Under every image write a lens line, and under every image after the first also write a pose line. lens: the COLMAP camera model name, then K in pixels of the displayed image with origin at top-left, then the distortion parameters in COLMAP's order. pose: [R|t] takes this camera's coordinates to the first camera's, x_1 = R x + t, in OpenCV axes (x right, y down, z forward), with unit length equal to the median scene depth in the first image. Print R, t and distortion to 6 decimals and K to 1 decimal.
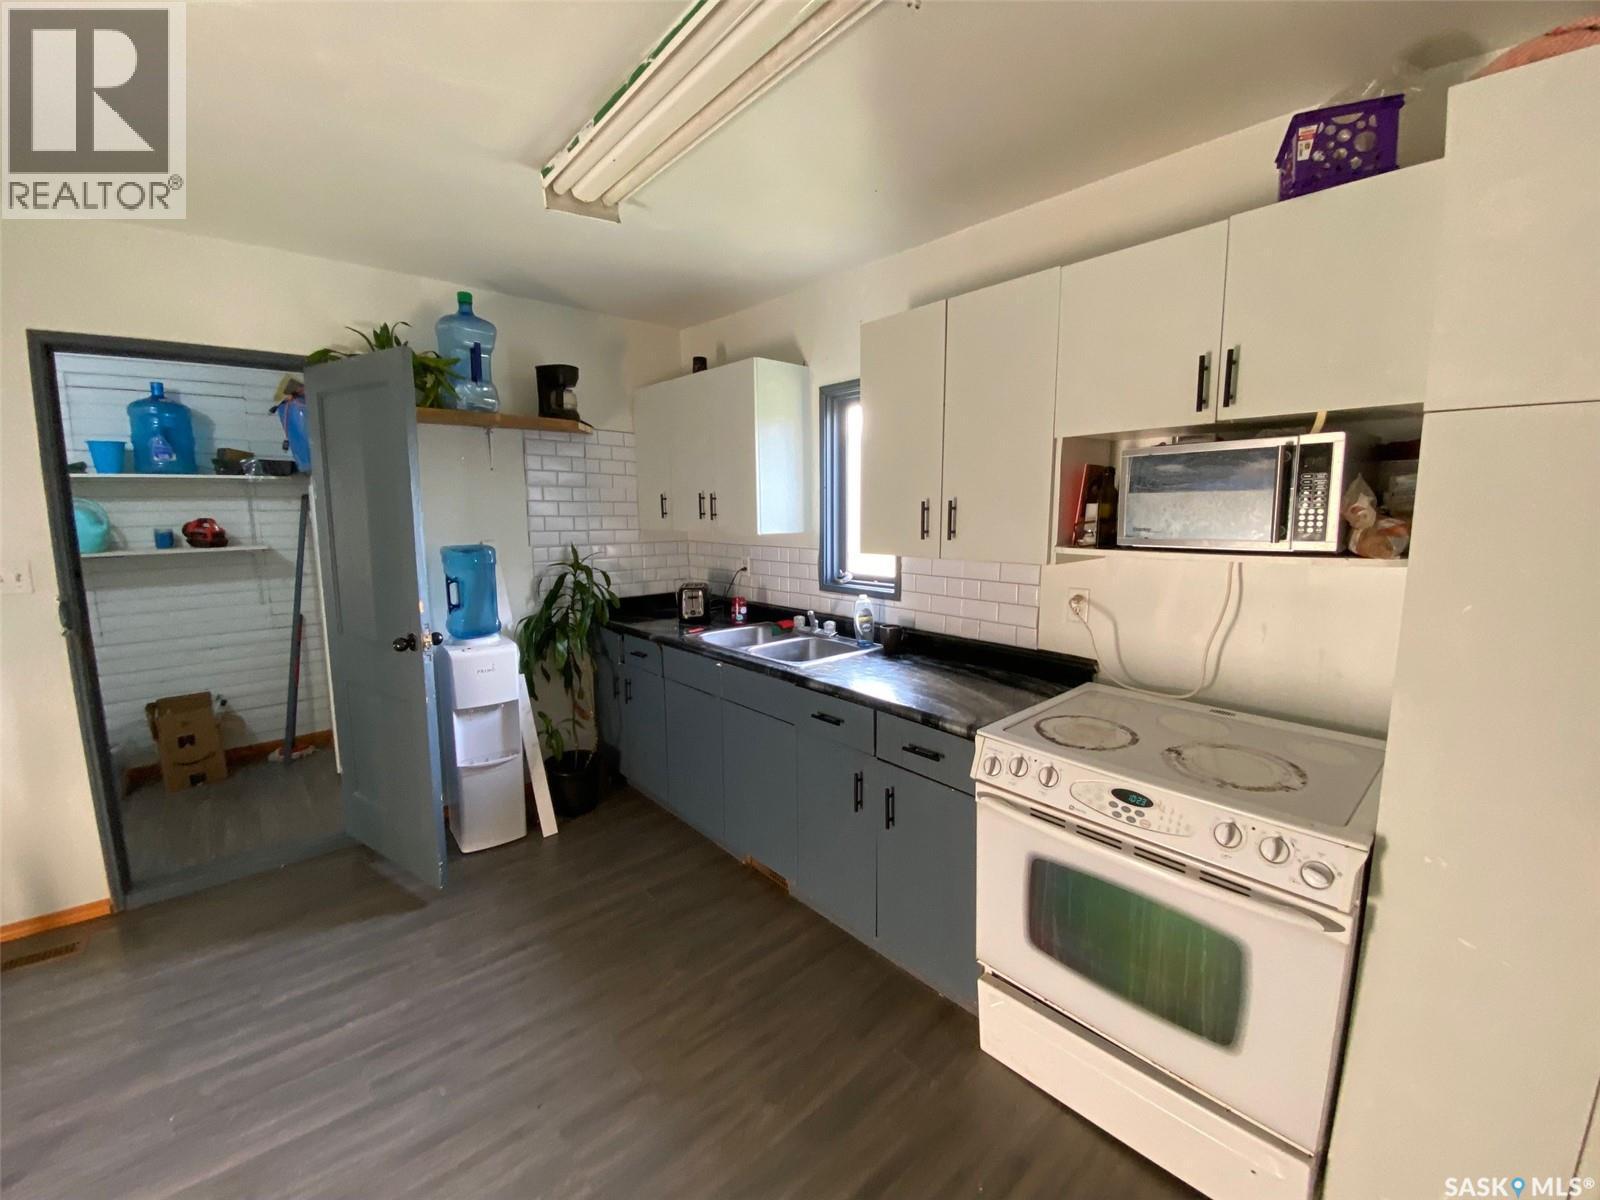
lens RADIAL K [[660.9, 0, 827.0], [0, 660.9, 605.8], [0, 0, 1]] dist [0.014209, -0.025787]
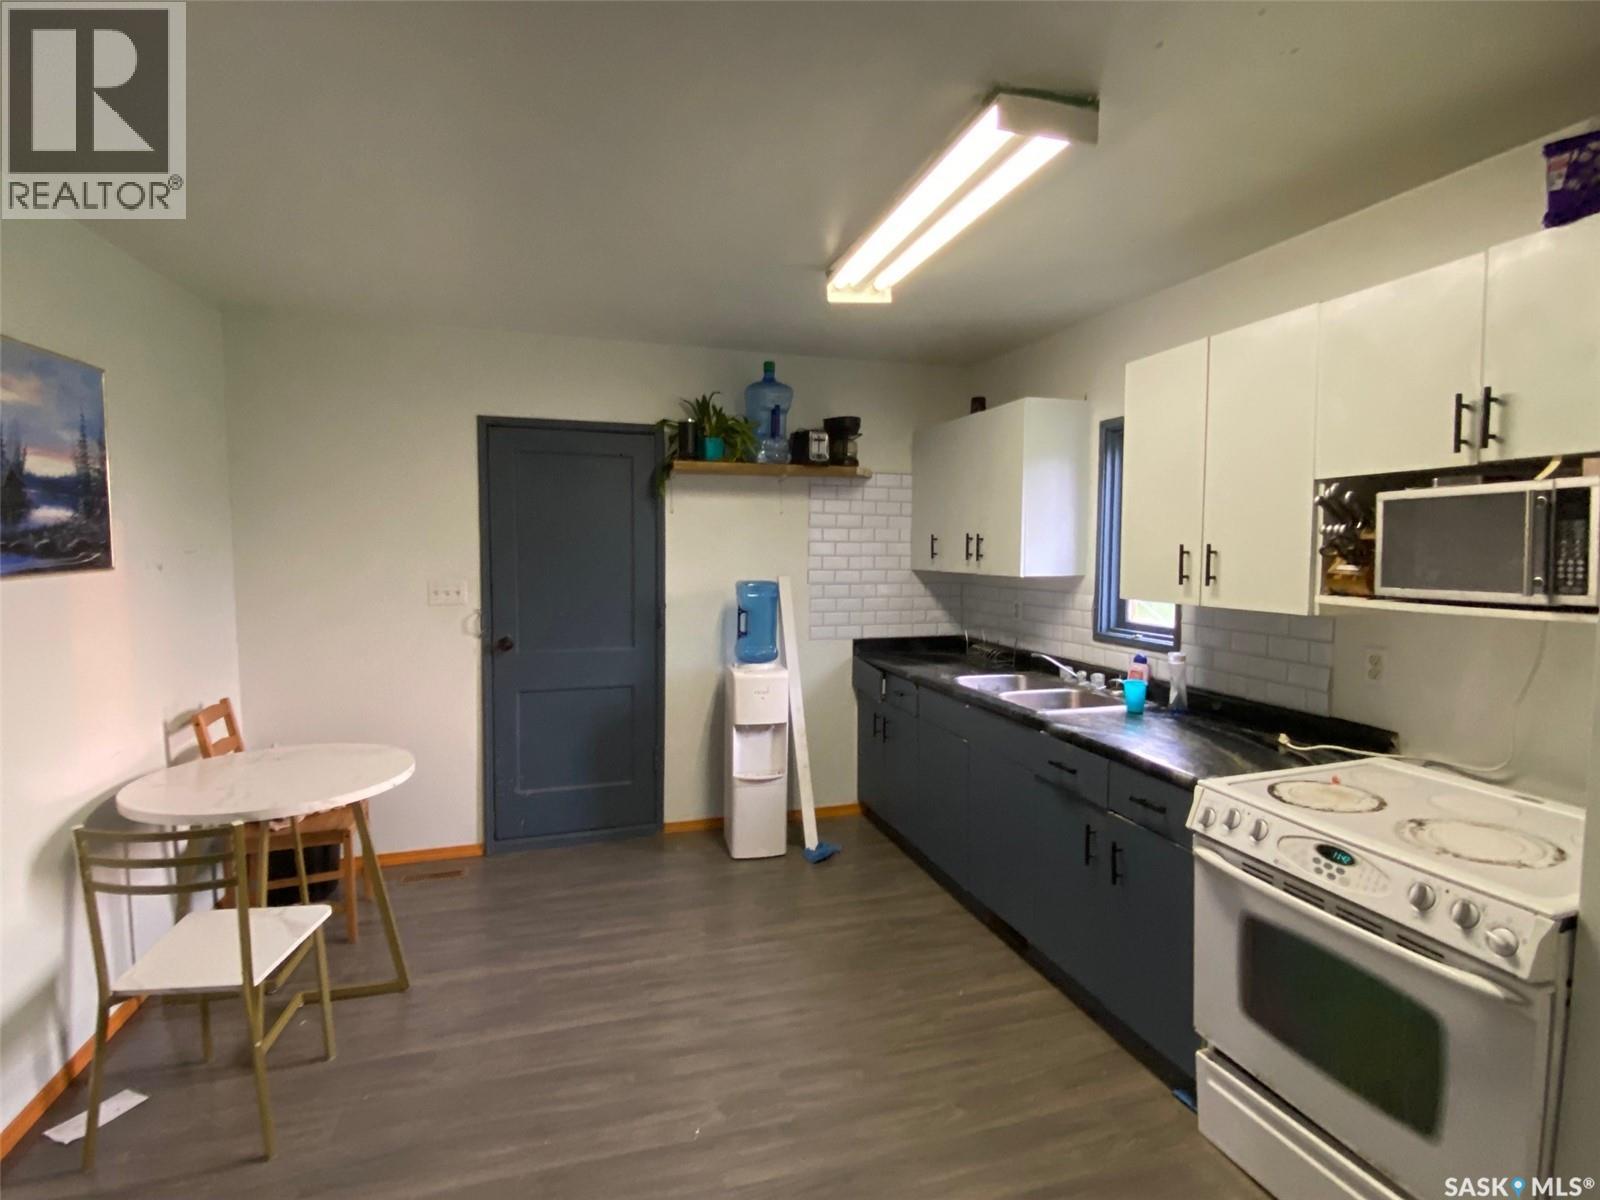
lens RADIAL K [[750.9, 0, 800.0], [0, 750.9, 600.0], [0, 0, 1]] dist [0.075788, -0.055124]
pose [[0.903385, 0.037530, -0.427186, 0.108052], [-0.070073, 0.995693, -0.060711, 0.021438], [0.423067, 0.084780, 0.902123, -0.179722]]
